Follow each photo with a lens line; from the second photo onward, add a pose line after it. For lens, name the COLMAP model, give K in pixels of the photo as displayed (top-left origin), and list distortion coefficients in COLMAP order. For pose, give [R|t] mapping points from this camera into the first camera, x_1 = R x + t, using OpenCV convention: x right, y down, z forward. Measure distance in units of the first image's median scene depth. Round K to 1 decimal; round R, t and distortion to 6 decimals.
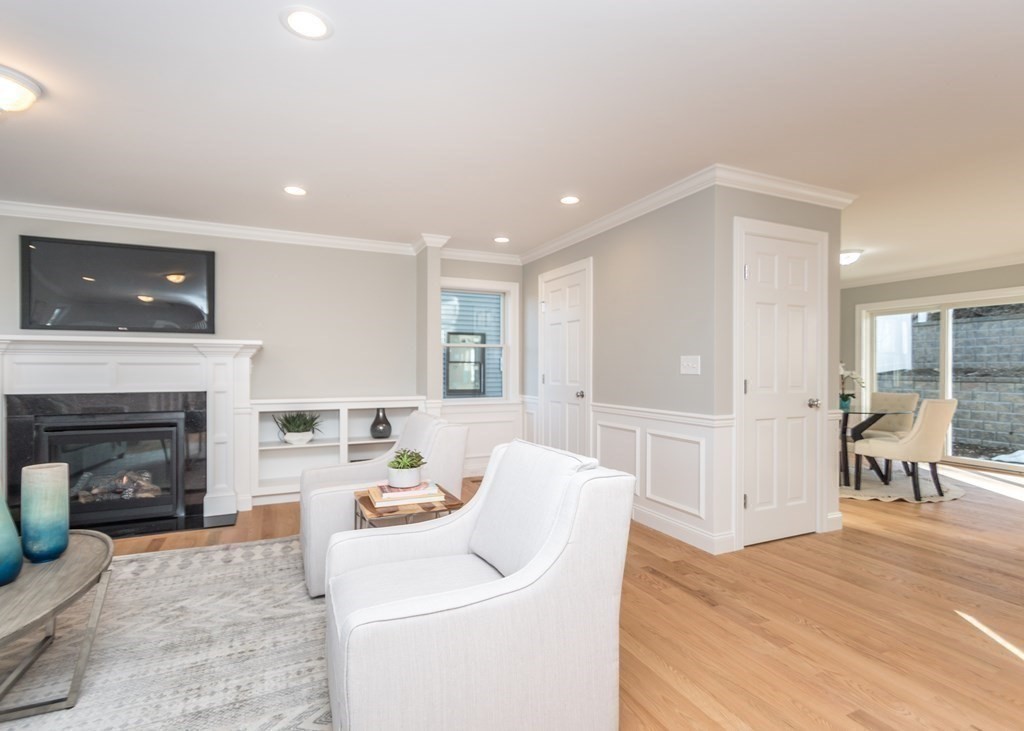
lens RADIAL K [[500.2, 0, 512.5], [0, 500.2, 371.0], [0, 0, 1]] dist [0.000113, -0.000828]
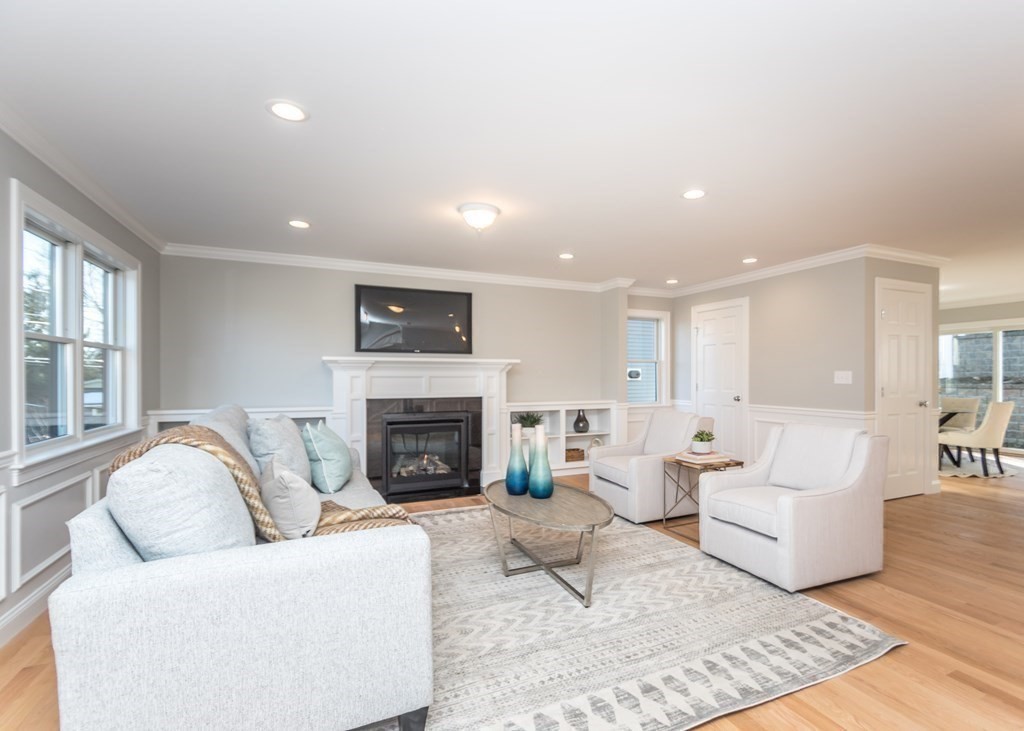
lens RADIAL K [[497.3, 0, 550.8], [0, 497.3, 378.2], [0, 0, 1]] dist [0.000155, -0.000122]
pose [[0.999879, -0.001812, 0.015428, -0.383273], [0.001841, 0.999997, -0.001872, -0.006198], [-0.015424, 0.001900, 0.999879, -0.324331]]
